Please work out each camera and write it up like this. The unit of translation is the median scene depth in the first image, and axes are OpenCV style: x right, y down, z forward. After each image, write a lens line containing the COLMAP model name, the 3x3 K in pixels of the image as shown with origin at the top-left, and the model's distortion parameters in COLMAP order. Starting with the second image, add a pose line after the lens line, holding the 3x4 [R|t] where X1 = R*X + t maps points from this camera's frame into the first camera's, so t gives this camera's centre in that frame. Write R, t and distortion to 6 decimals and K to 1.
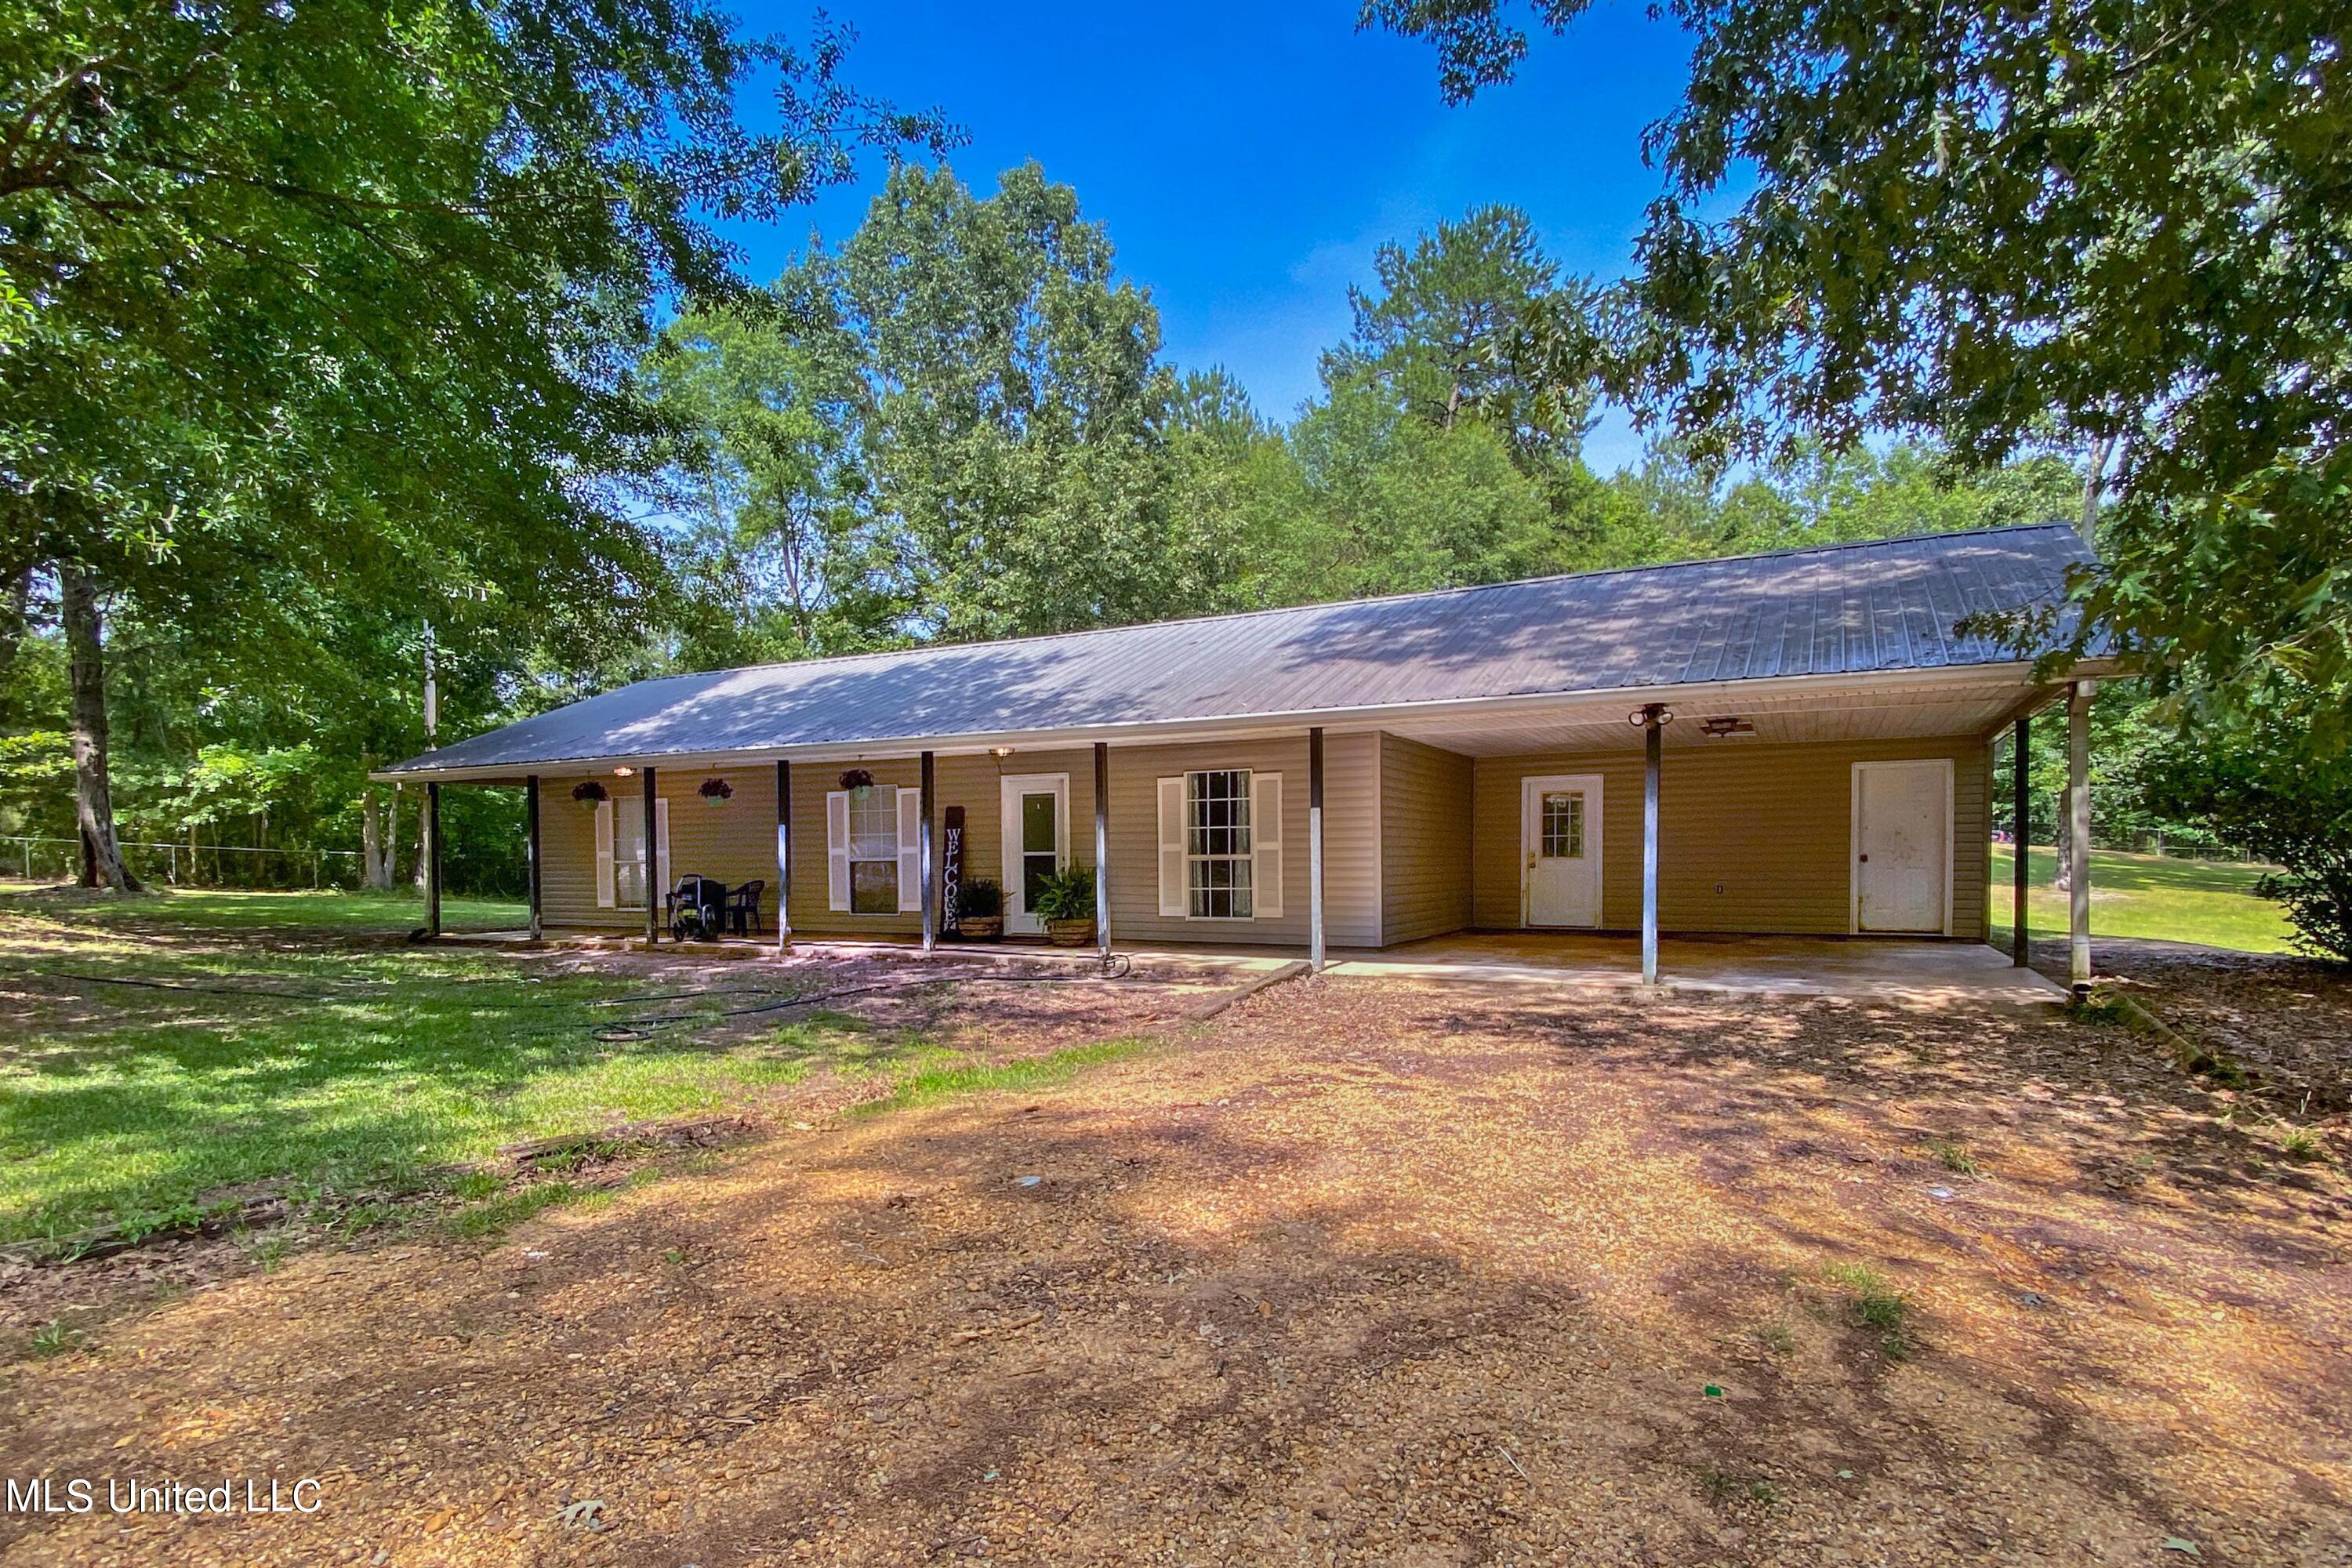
lens RADIAL K [[1232.9, 0, 1203.2], [0, 1232.9, 874.1], [0, 0, 1]] dist [0.015144, -0.000128]
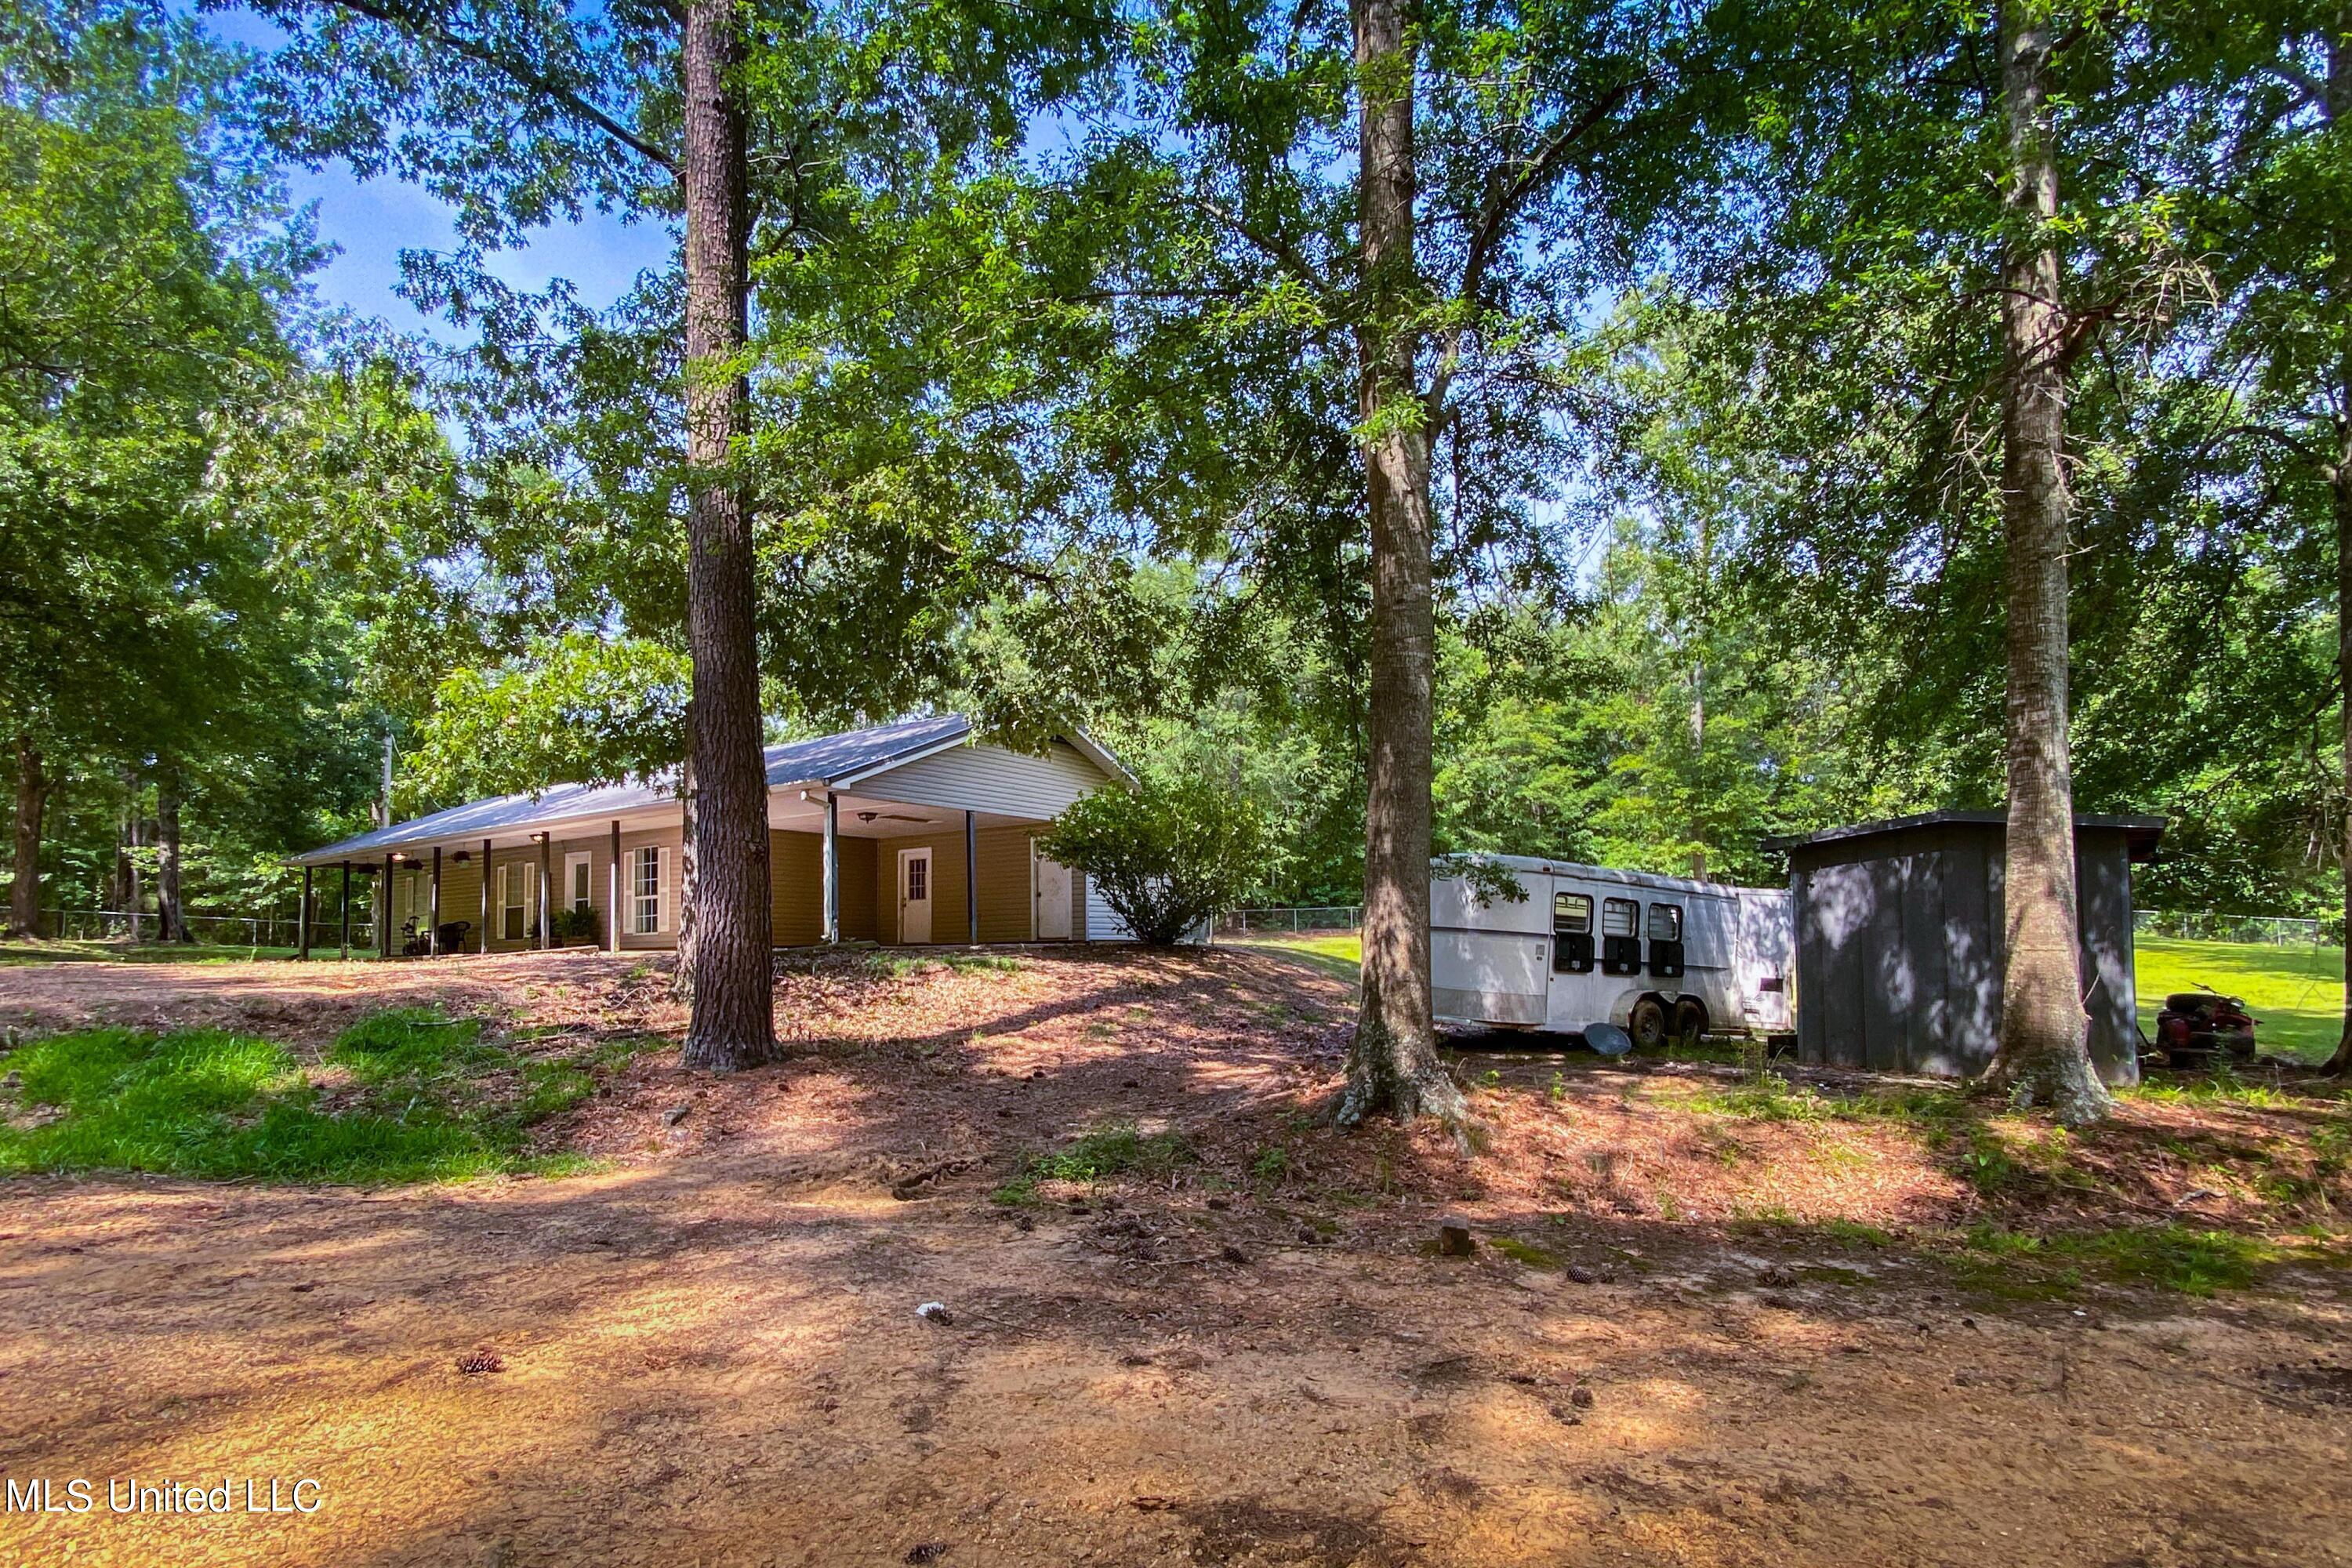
lens RADIAL K [[1232.9, 0, 1203.2], [0, 1232.9, 874.1], [0, 0, 1]] dist [0.015144, -0.000128]
pose [[0.989193, -0.016555, -0.145684, 0.918847], [0.004914, 0.996790, -0.079905, 0.084134], [0.146539, 0.078326, 0.986099, -0.517163]]
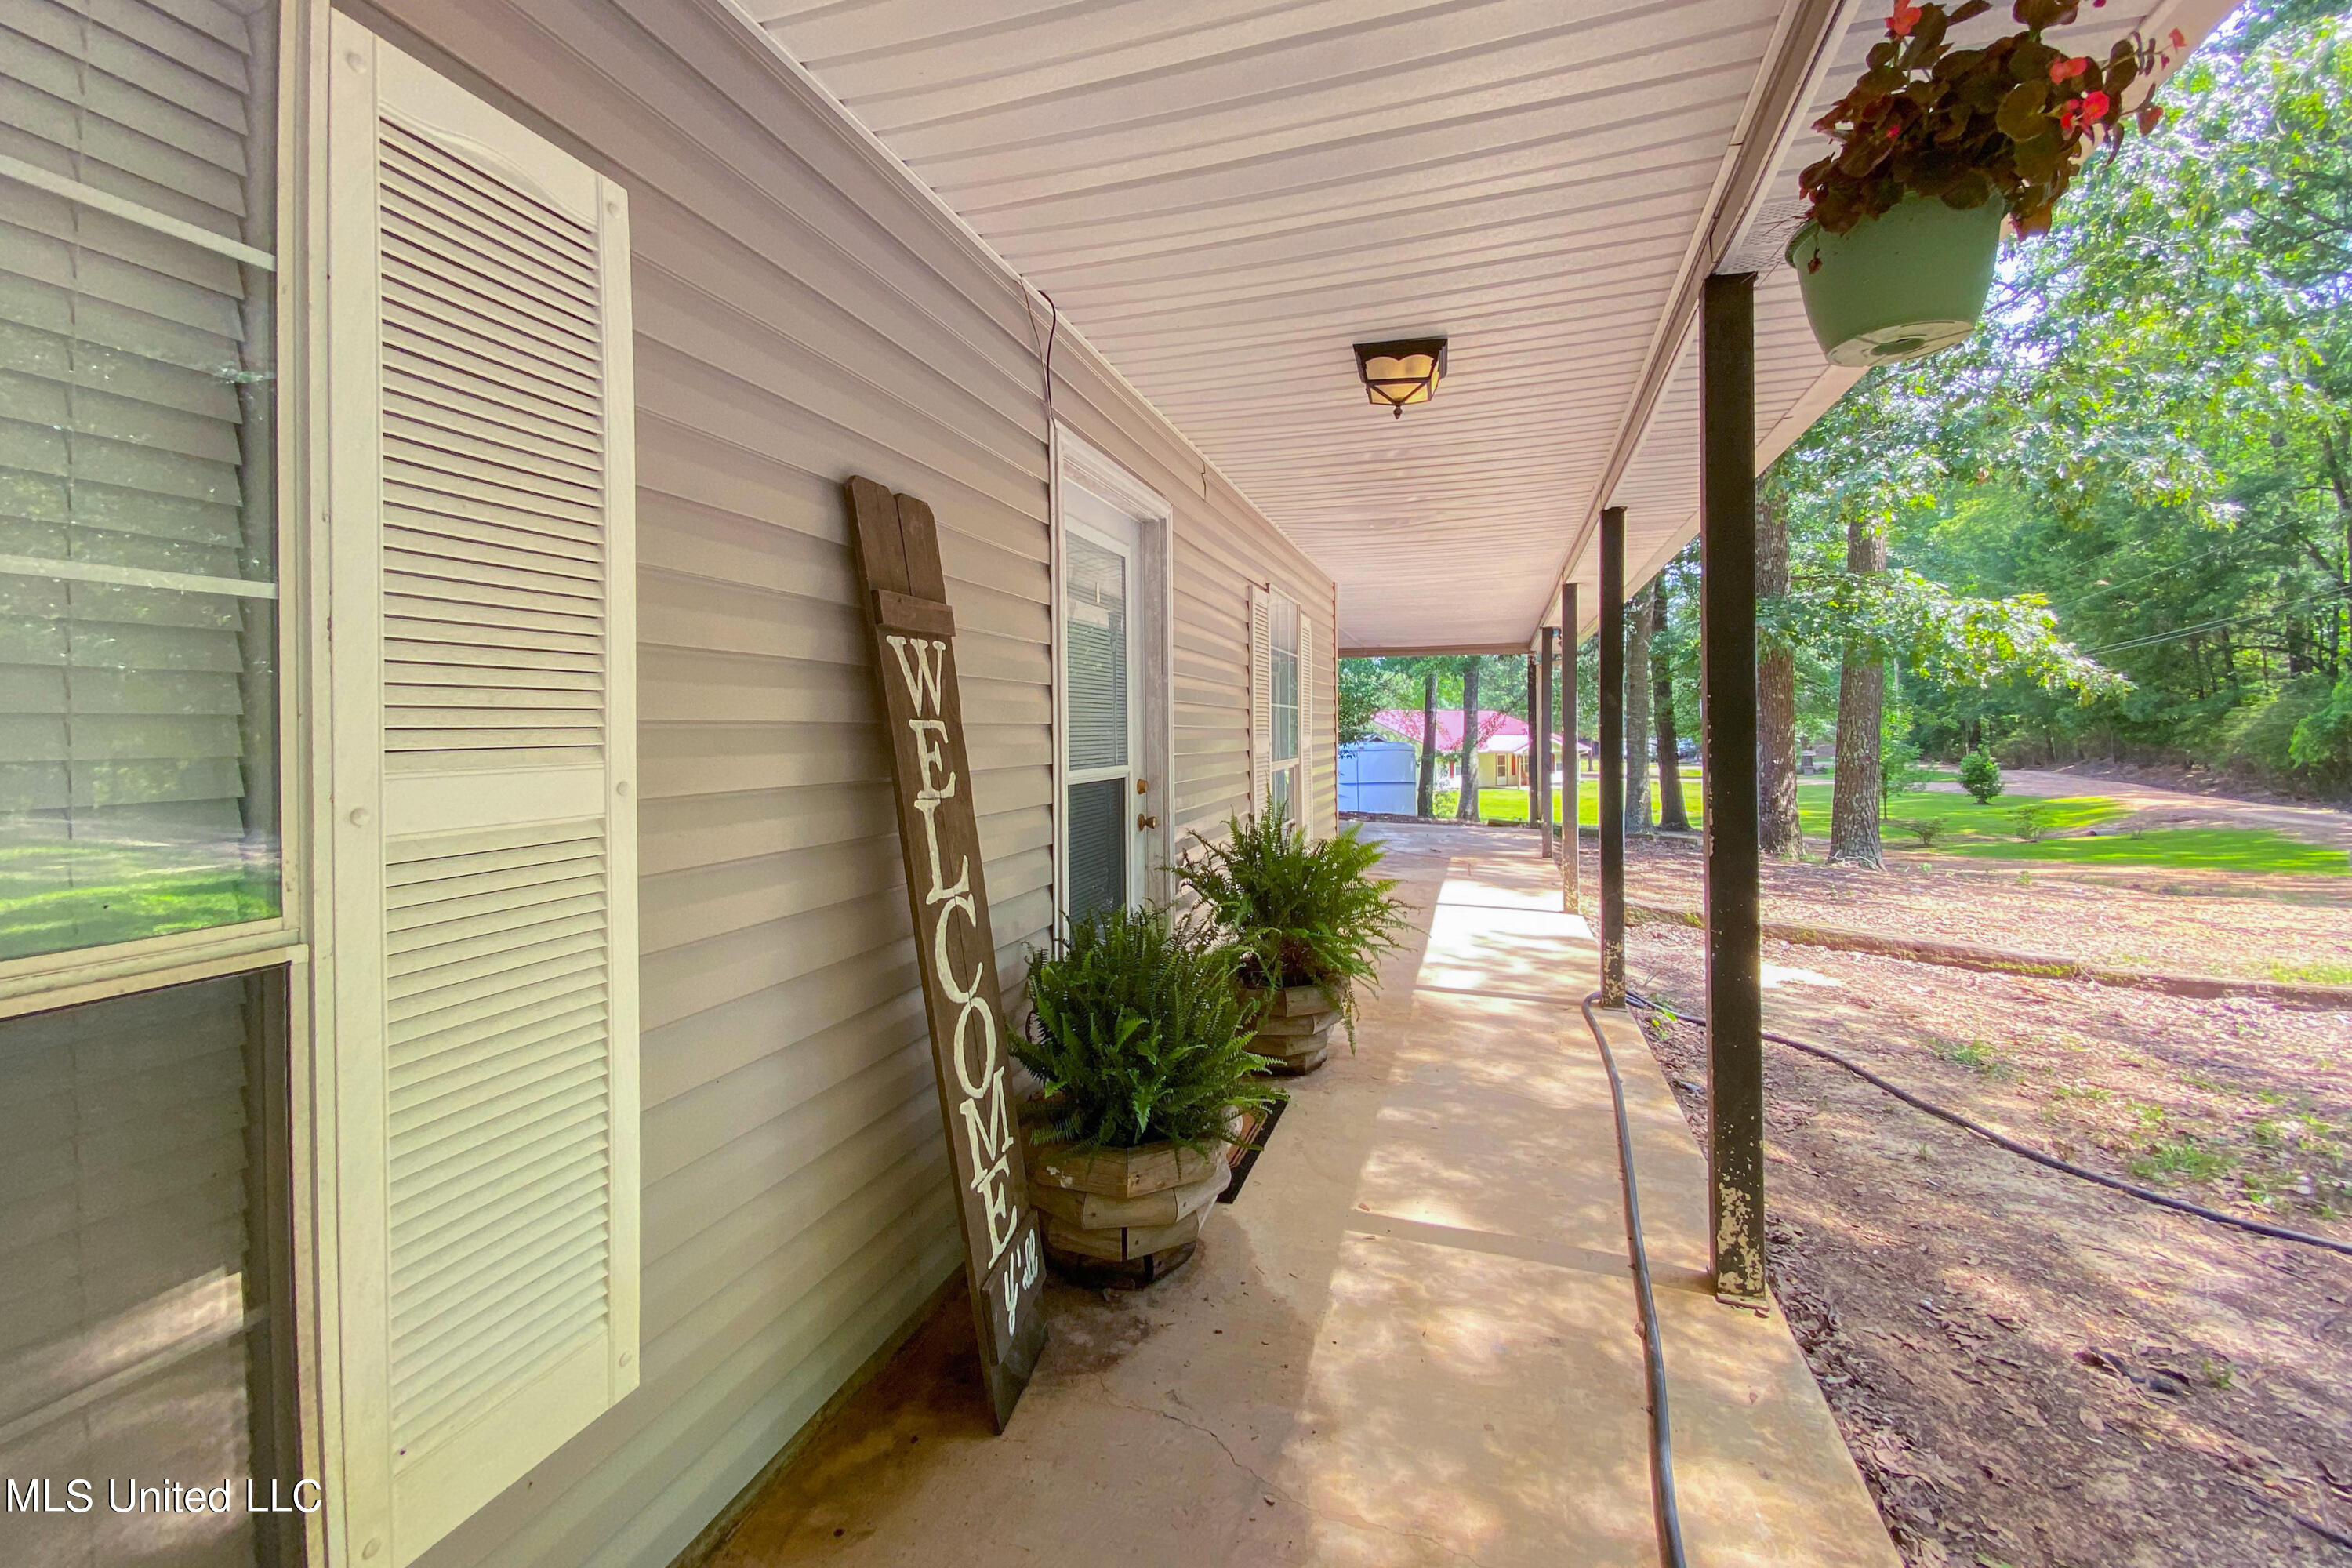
lens RADIAL K [[920.5, 0, 1172.6], [0, 920.5, 706.1], [0, 0, 1]] dist [0.000321, -0.000015]
pose [[-0.131609, 0.031193, 0.990811, -0.320740], [0.012889, 0.999474, -0.029754, -0.024307], [-0.991218, 0.008854, -0.131942, 0.987739]]
